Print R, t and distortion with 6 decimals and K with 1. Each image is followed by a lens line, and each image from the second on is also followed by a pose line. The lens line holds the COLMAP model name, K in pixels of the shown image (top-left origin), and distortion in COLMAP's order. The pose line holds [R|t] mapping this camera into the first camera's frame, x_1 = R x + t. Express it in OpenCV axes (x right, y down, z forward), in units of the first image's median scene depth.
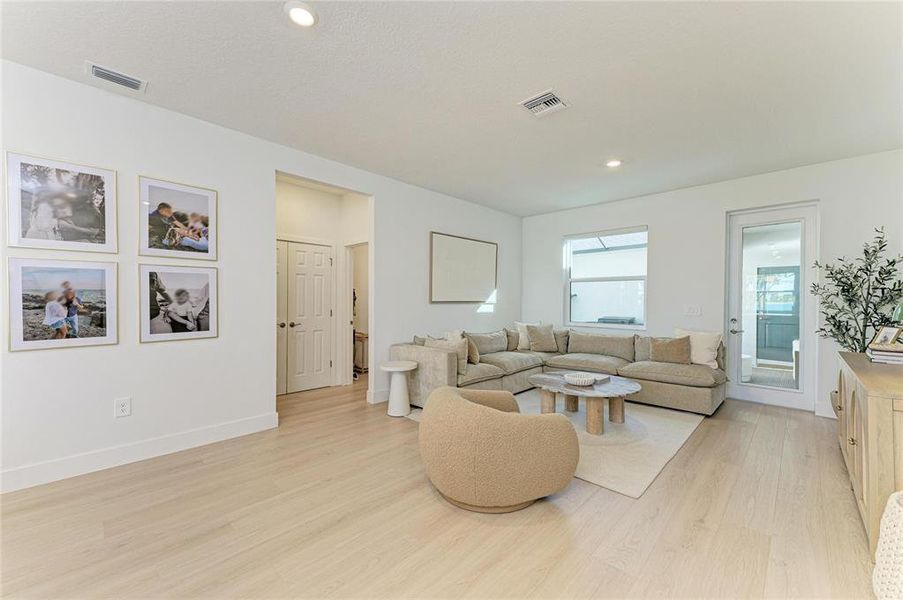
lens RADIAL K [[360.0, 0, 449.6], [0, 360.0, 302.6], [0, 0, 1]] dist [0.001622, 0.000000]
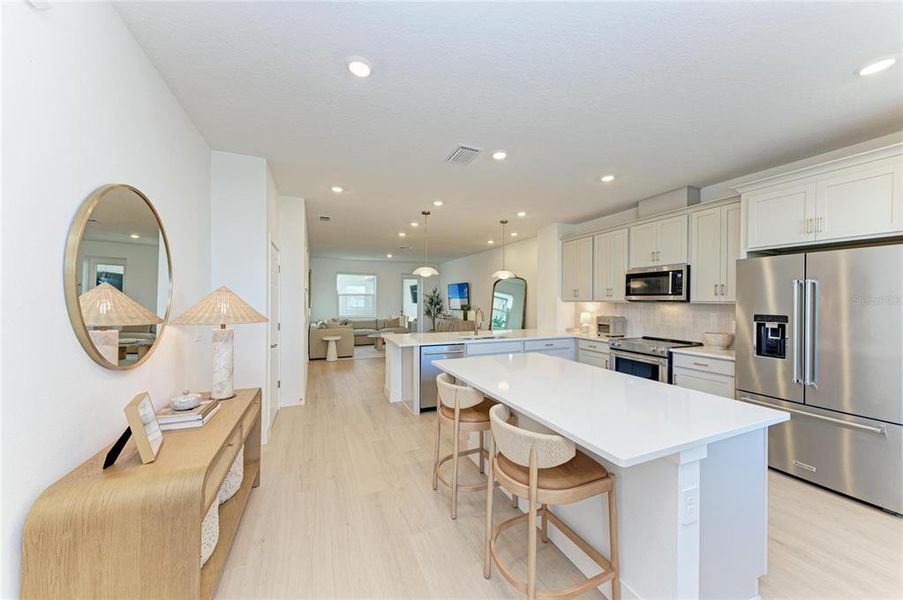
lens RADIAL K [[320.1, 0, 448.8], [0, 320.1, 302.5], [0, 0, 1]] dist [0.008344, -0.000059]
pose [[0.387097, -0.011039, 0.921973, -1.813741], [0.006078, 0.999937, 0.009420, -0.056342], [-0.922019, 0.001958, 0.387140, -0.408620]]
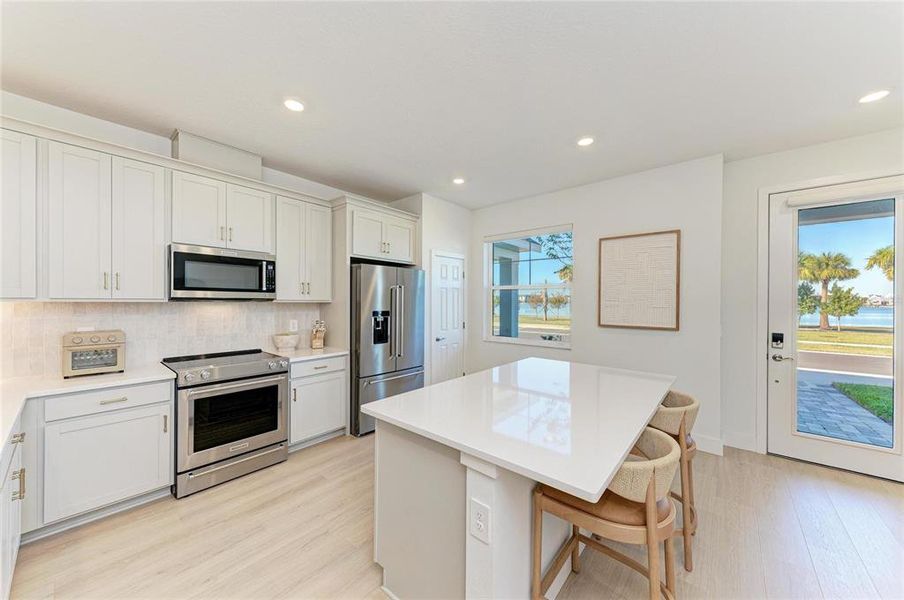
lens RADIAL K [[320.7, 0, 455.6], [0, 320.7, 301.9], [0, 0, 1]] dist [0.004429, -0.000226]
pose [[-0.997425, -0.011908, -0.070718, -0.967060], [-0.012526, 0.999887, 0.008309, -0.053730], [0.070611, 0.009174, -0.997462, 0.181949]]
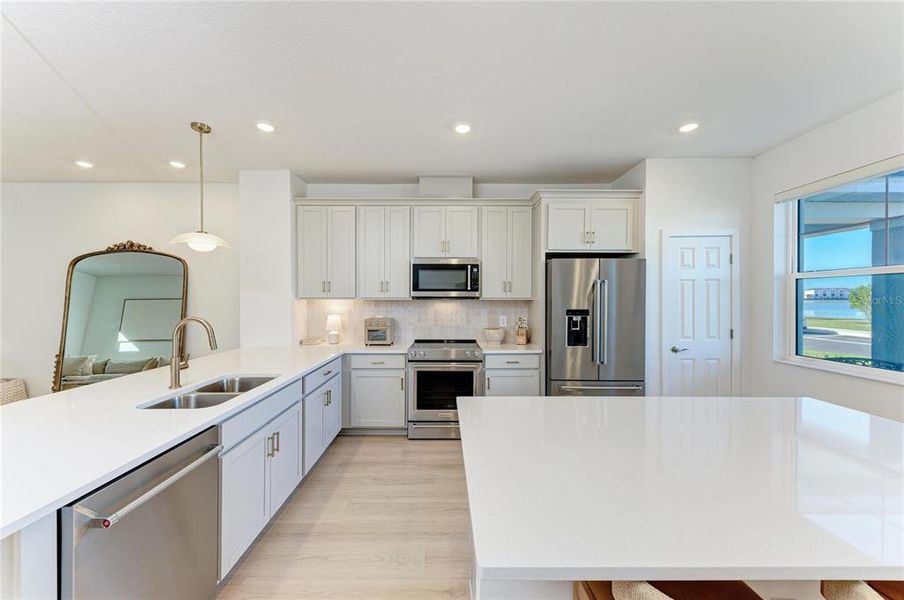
lens RADIAL K [[335.0, 0, 451.4], [0, 335.0, 302.1], [0, 0, 1]] dist [0.011117, 0.000013]
pose [[-0.701701, -0.014017, 0.712333, -1.221814], [0.001044, 0.999785, 0.020702, -0.054424], [-0.712471, 0.015271, -0.701536, 0.076339]]
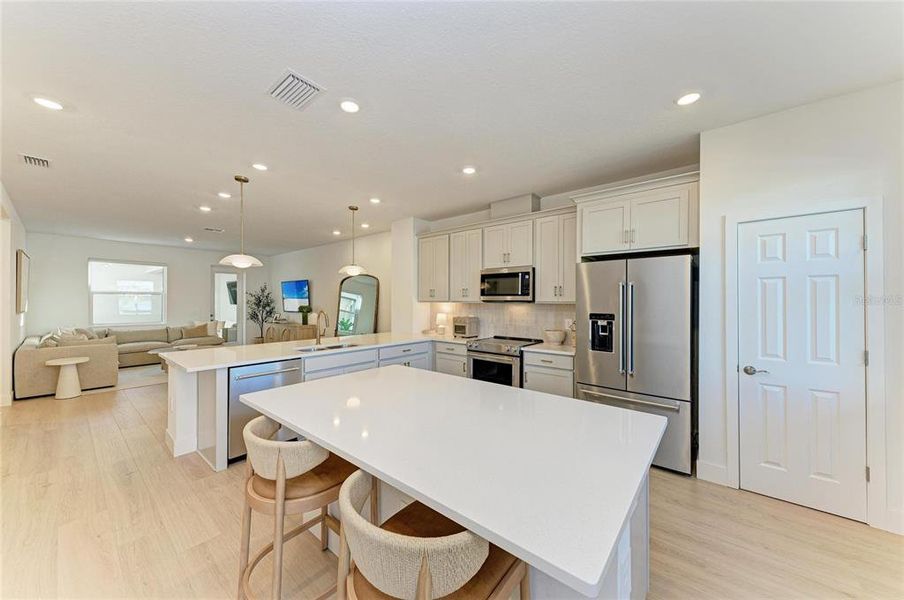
lens RADIAL K [[320.7, 0, 455.6], [0, 320.7, 301.9], [0, 0, 1]] dist [0.004429, -0.000226]
pose [[-0.088545, -0.008198, 0.996038, -1.626216], [0.004370, 0.999953, 0.008619, -0.055143], [-0.996063, 0.005116, -0.088505, -0.353797]]
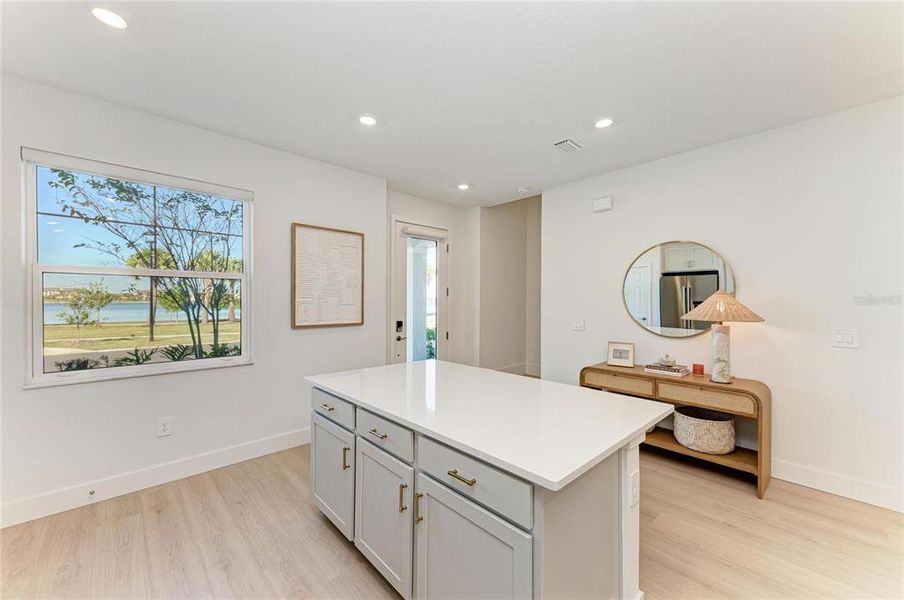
lens RADIAL K [[346.9, 0, 452.0], [0, 346.9, 300.0], [0, 0, 1]] dist [0.013367, 0.000011]
pose [[-0.042154, -0.006474, -0.999090, -0.595193], [-0.008652, 0.999944, -0.006114, -0.046479], [0.999074, 0.008387, -0.042208, -0.343189]]
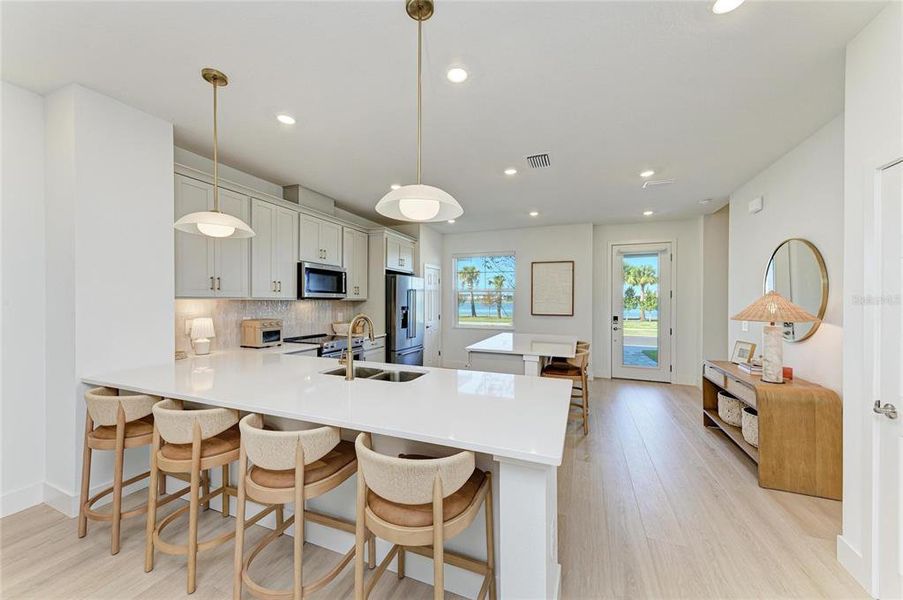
lens RADIAL K [[327.0, 0, 451.2], [0, 327.0, 301.1], [0, 0, 1]] dist [0.010985, -0.000046]
pose [[-0.923618, -0.011507, -0.383141, -0.435907], [-0.014700, 0.999877, 0.005407, -0.049274], [0.383032, 0.010627, -0.923674, 0.637261]]
